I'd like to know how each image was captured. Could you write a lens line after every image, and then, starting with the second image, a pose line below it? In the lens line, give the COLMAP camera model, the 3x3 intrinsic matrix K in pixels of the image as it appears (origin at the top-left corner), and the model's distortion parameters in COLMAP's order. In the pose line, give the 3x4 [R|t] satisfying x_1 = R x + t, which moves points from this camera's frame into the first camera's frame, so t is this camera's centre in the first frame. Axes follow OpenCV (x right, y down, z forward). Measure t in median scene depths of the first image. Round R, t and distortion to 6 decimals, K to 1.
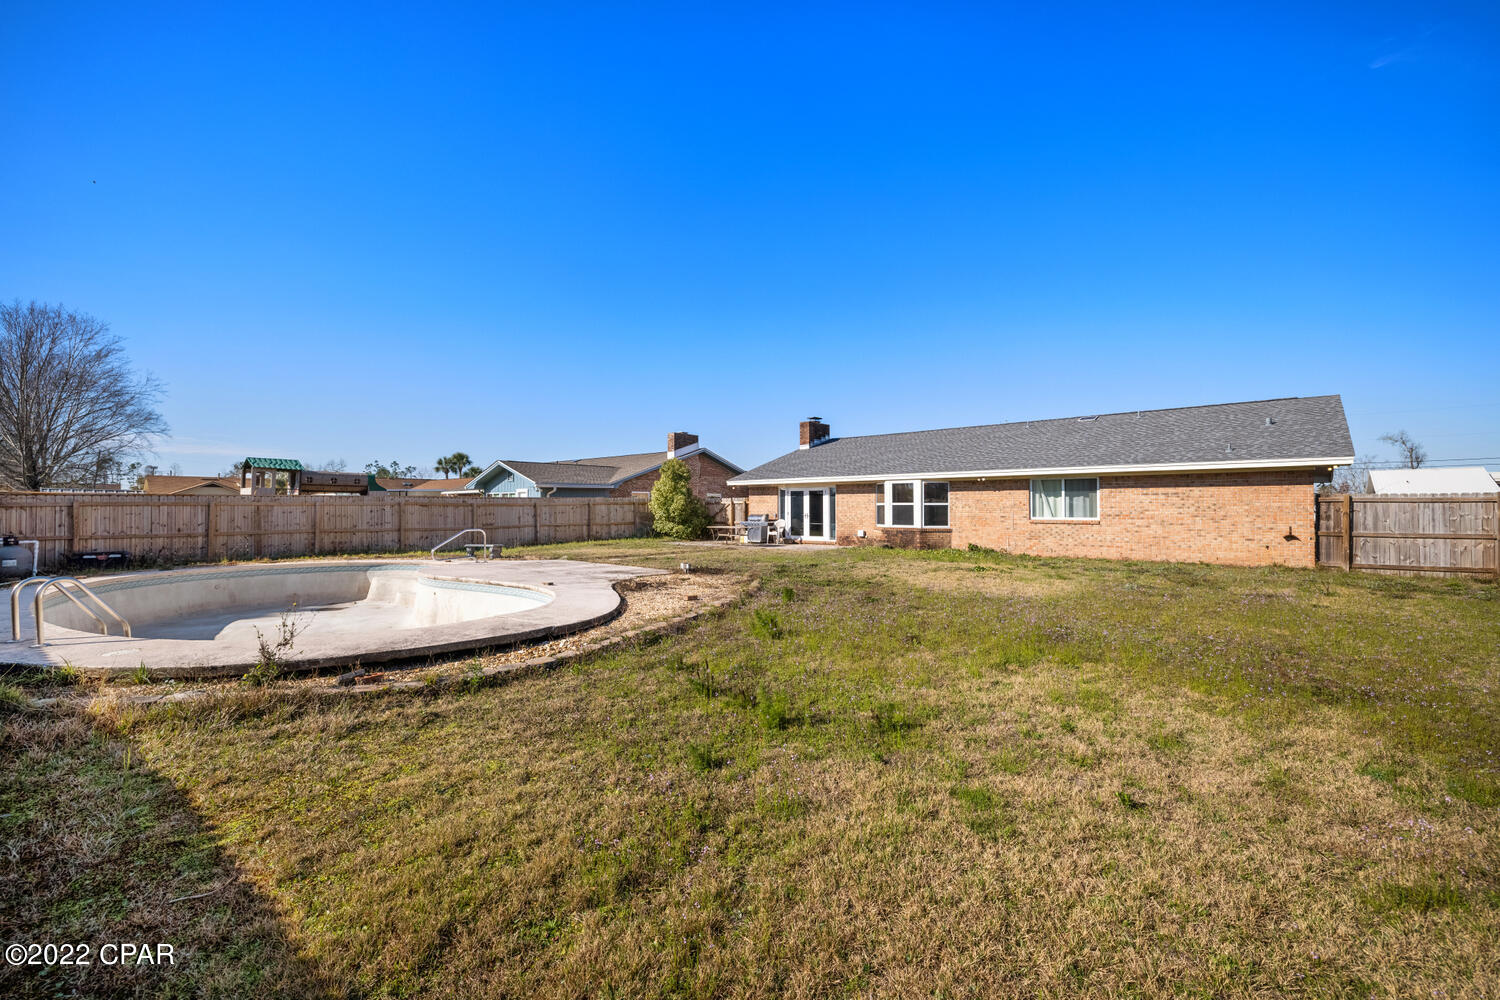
lens RADIAL K [[641.0, 0, 743.4], [0, 641.0, 499.4], [0, 0, 1]] dist [0.001476, 0.000187]
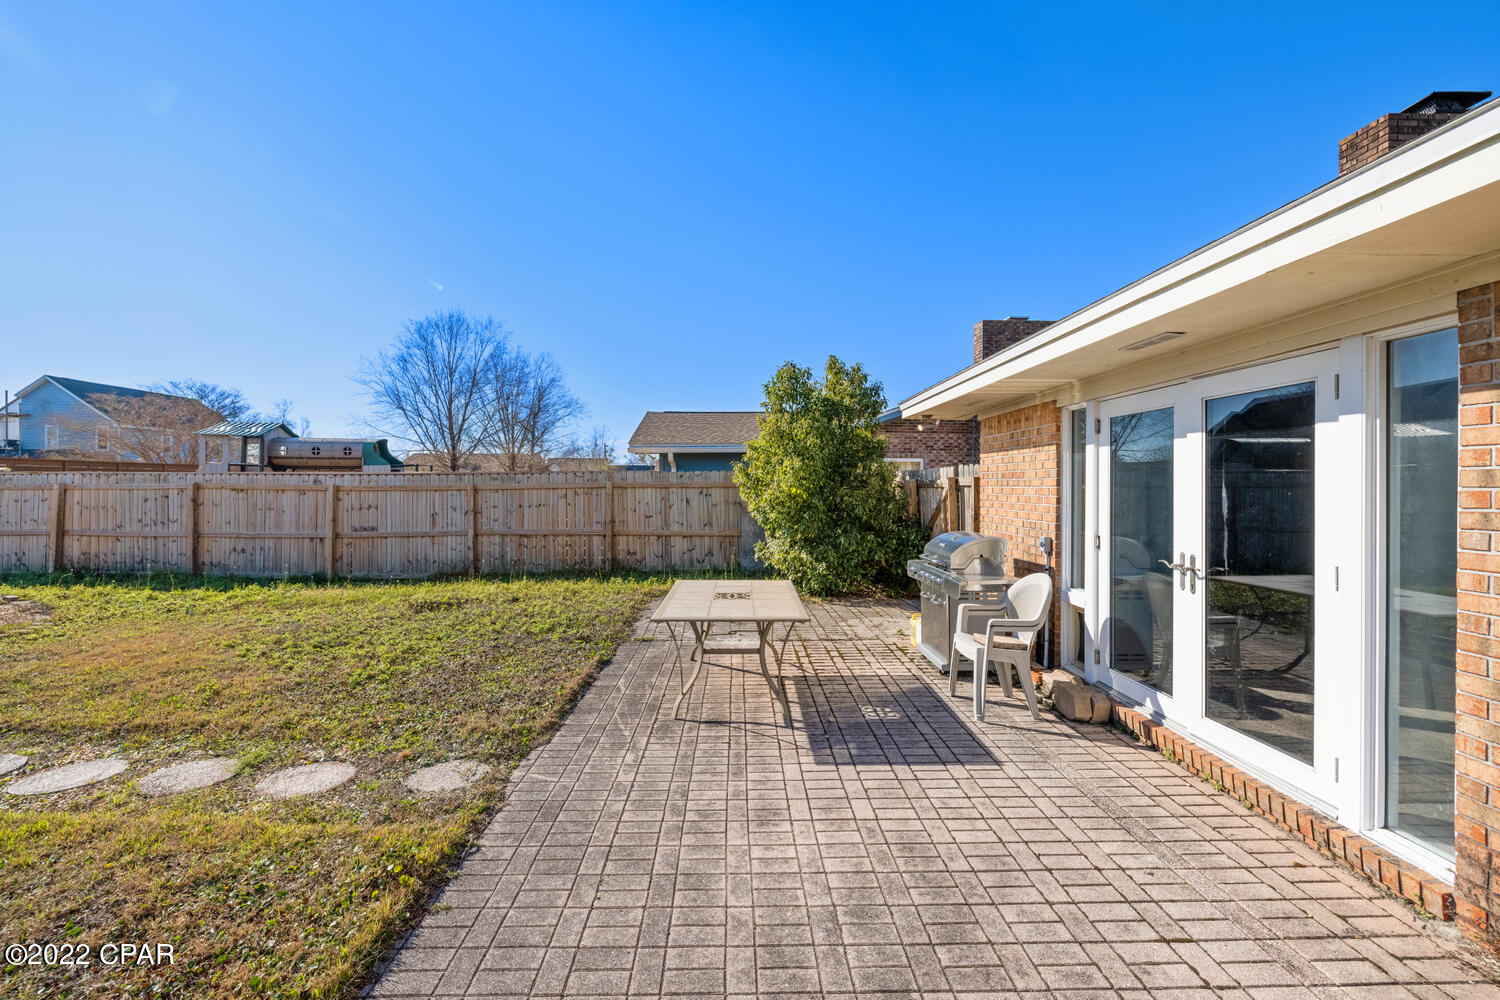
lens RADIAL K [[624.1, 0, 750.0], [0, 624.1, 500.0], [0, 0, 1]] dist [-0.001325, -0.000278]
pose [[0.678921, 0.018249, -0.733985, 0.134893], [0.006267, 0.999511, 0.030648, 0.004356], [0.734185, -0.025407, 0.678474, 0.827959]]
